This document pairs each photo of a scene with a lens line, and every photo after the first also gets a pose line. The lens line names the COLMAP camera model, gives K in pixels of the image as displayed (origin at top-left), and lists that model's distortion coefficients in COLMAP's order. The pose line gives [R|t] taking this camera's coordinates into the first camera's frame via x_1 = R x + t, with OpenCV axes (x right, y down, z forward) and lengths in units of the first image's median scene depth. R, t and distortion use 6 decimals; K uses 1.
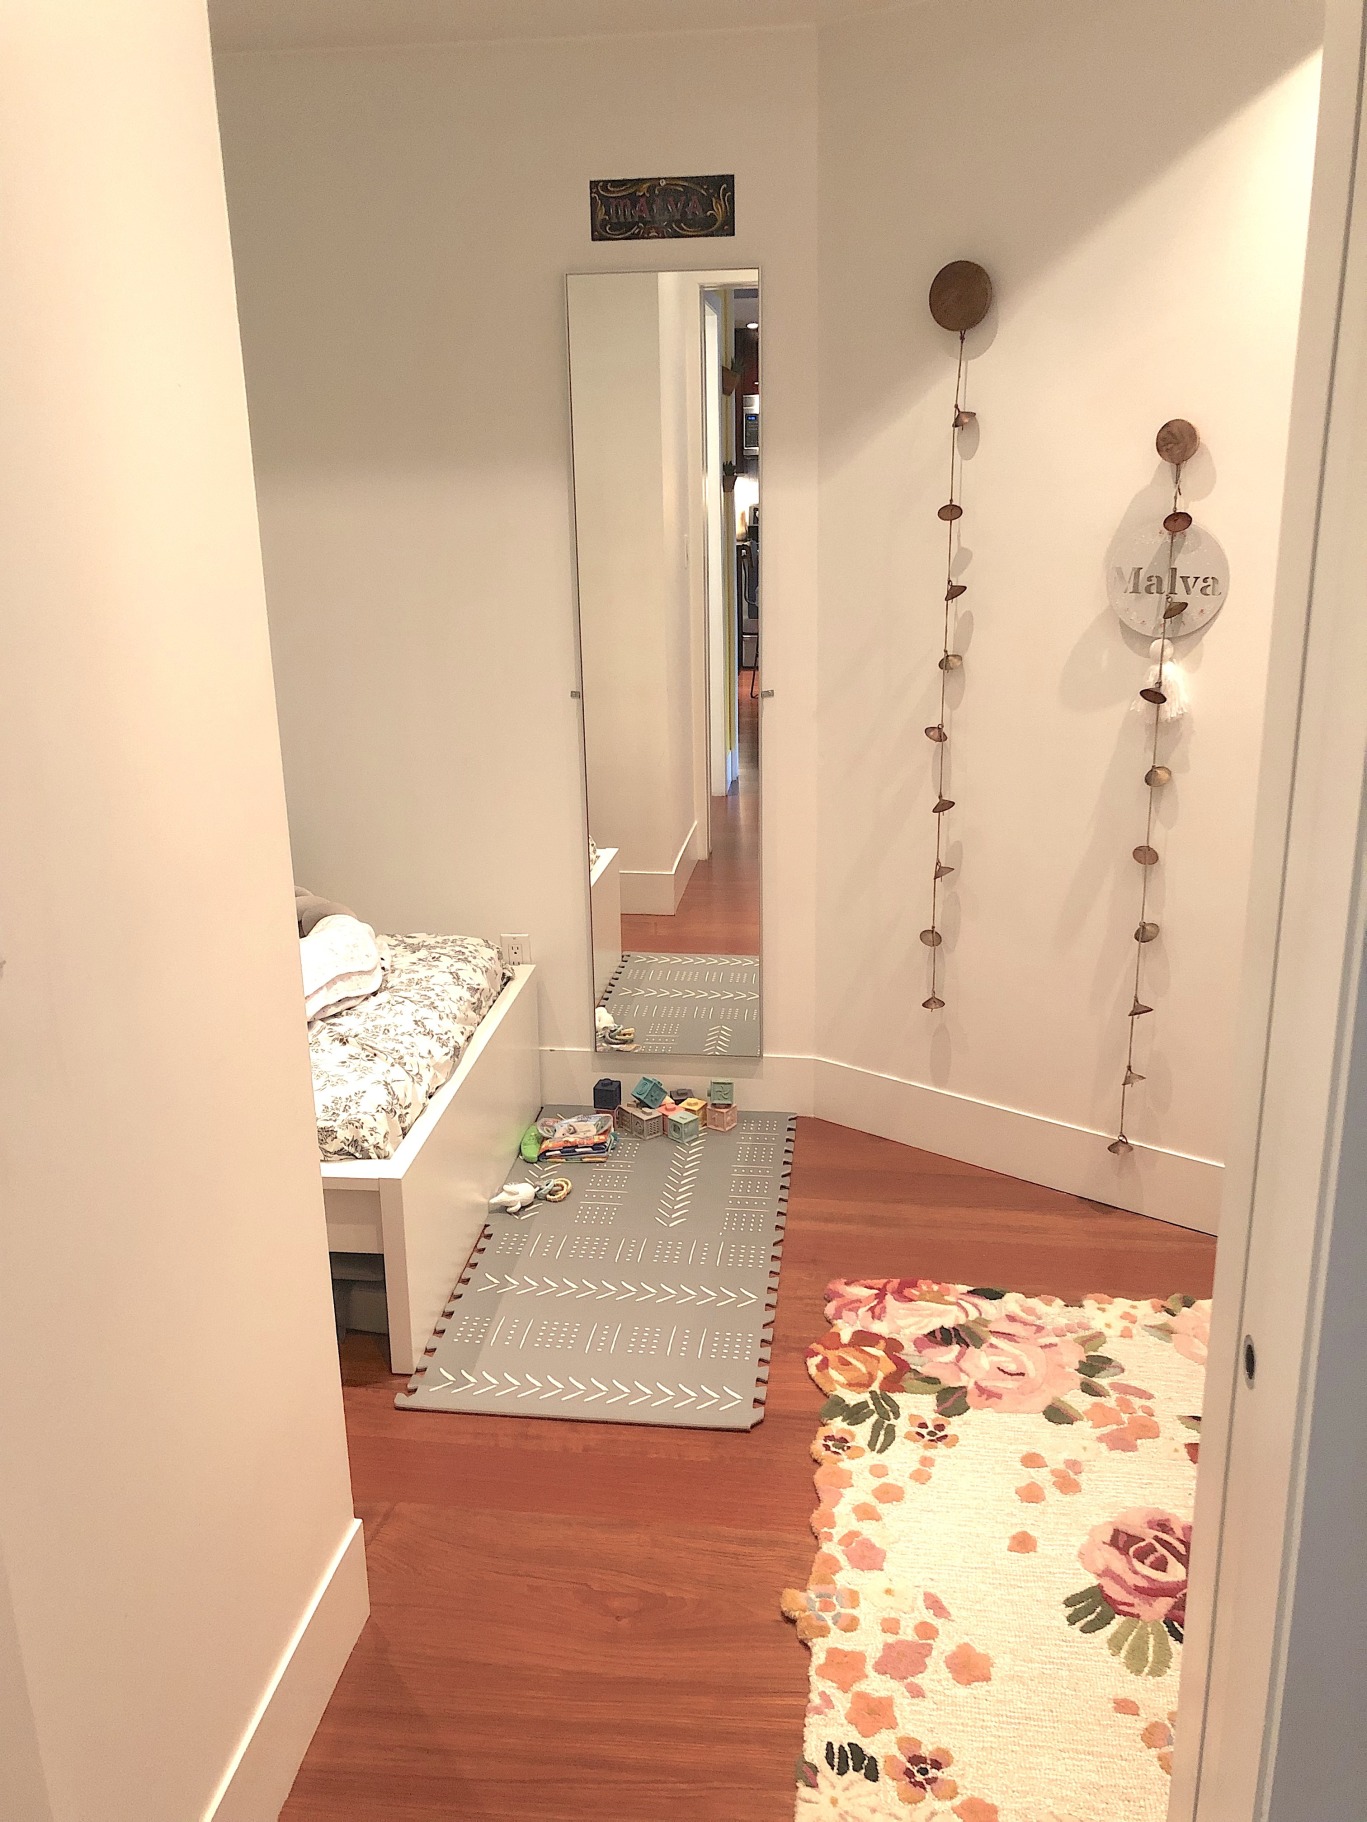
lens RADIAL K [[1488.5, 0, 684.8], [0, 1488.5, 908.6], [0, 0, 1]] dist [0.005106, 0.005717]
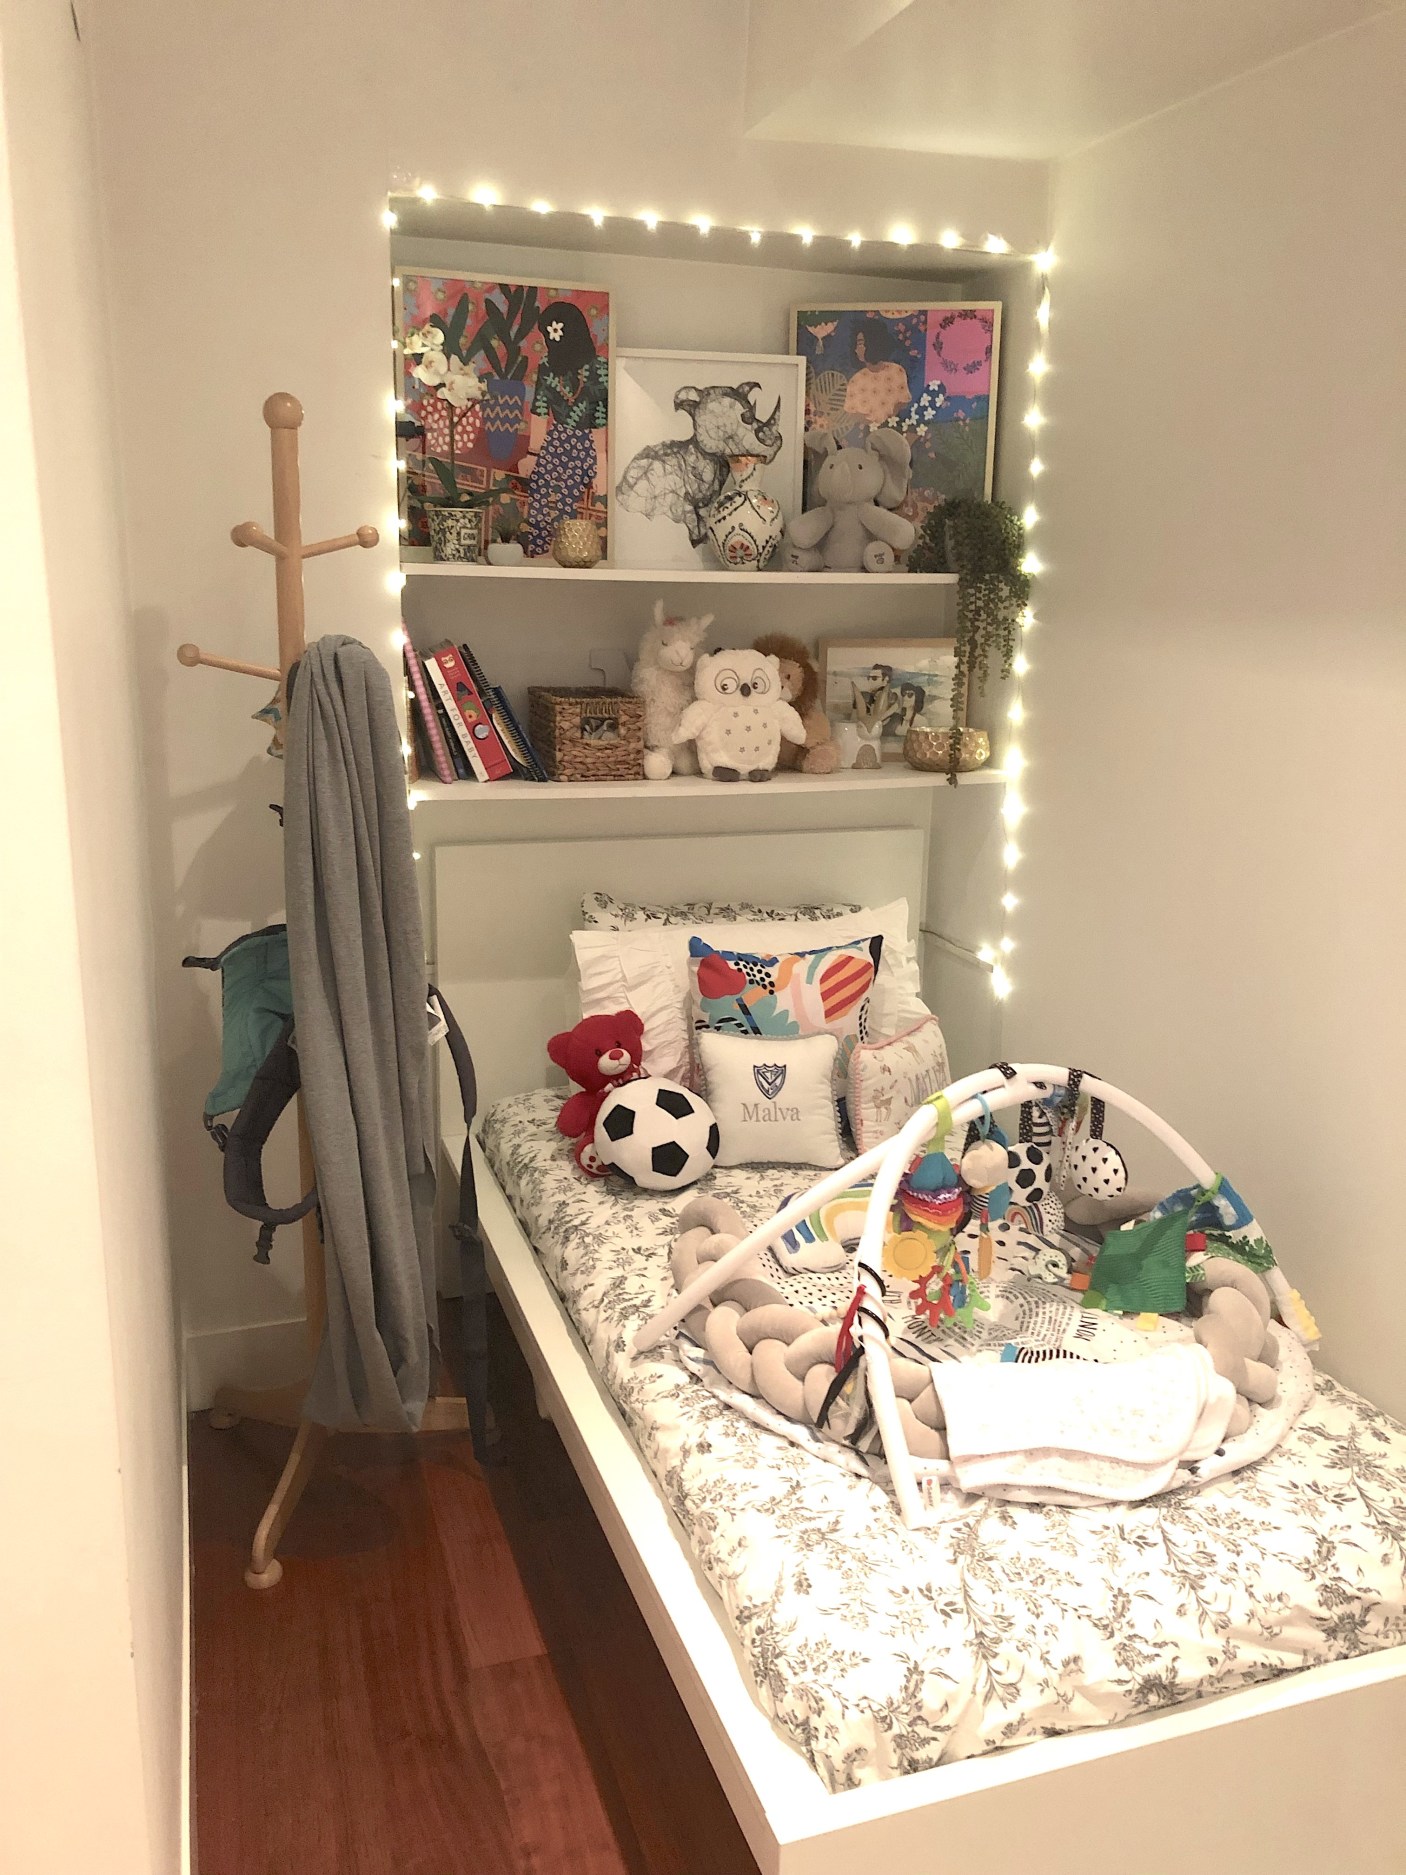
lens RADIAL K [[1531.8, 0, 700.6], [0, 1531.8, 936.8], [0, 0, 1]] dist [0.005106, 0.005717]
pose [[0.429270, 0.216906, -0.876743, 0.208311], [-0.275899, 0.955825, 0.101385, -0.177846], [0.860004, 0.198371, 0.470151, 0.544361]]
